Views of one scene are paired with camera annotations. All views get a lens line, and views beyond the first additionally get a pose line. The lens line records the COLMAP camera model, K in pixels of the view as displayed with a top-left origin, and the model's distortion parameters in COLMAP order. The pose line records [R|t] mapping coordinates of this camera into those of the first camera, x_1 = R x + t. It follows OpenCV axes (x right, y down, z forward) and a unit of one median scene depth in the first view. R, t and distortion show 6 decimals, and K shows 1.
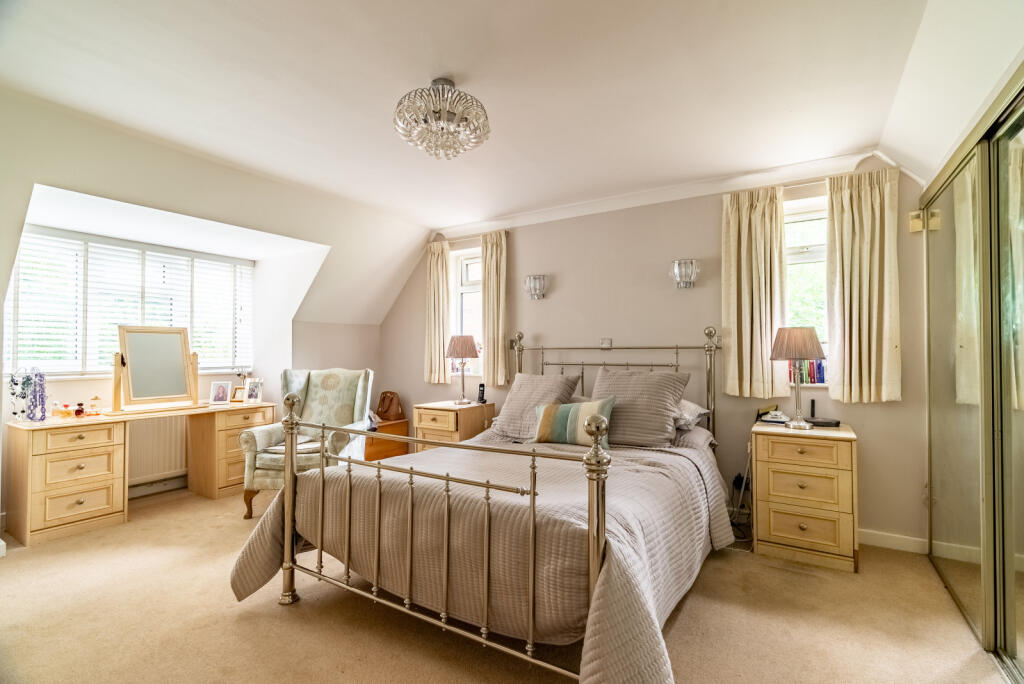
lens RADIAL K [[479.2, 0, 525.8], [0, 479.2, 345.0], [0, 0, 1]] dist [-0.065975, 0.029735]
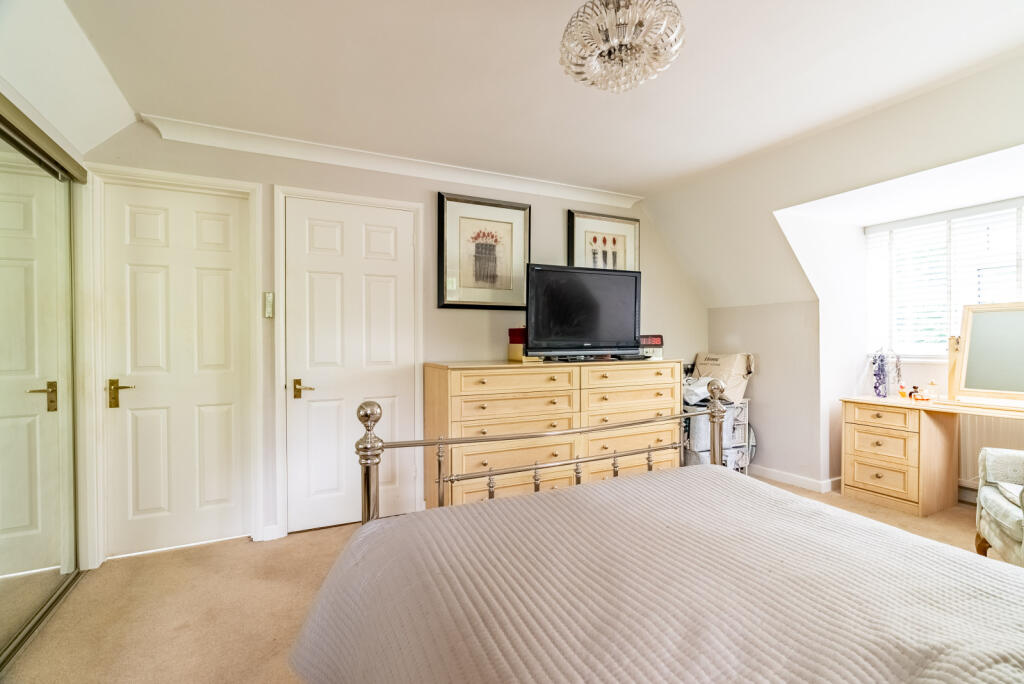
lens RADIAL K [[475.6, 0, 515.8], [0, 475.6, 341.8], [0, 0, 1]] dist [-0.003991, -0.000388]
pose [[-0.535219, 0.004639, -0.844701, 0.390116], [0.014841, 0.999882, -0.003913, 0.018793], [0.844583, -0.014630, -0.535225, 0.825194]]
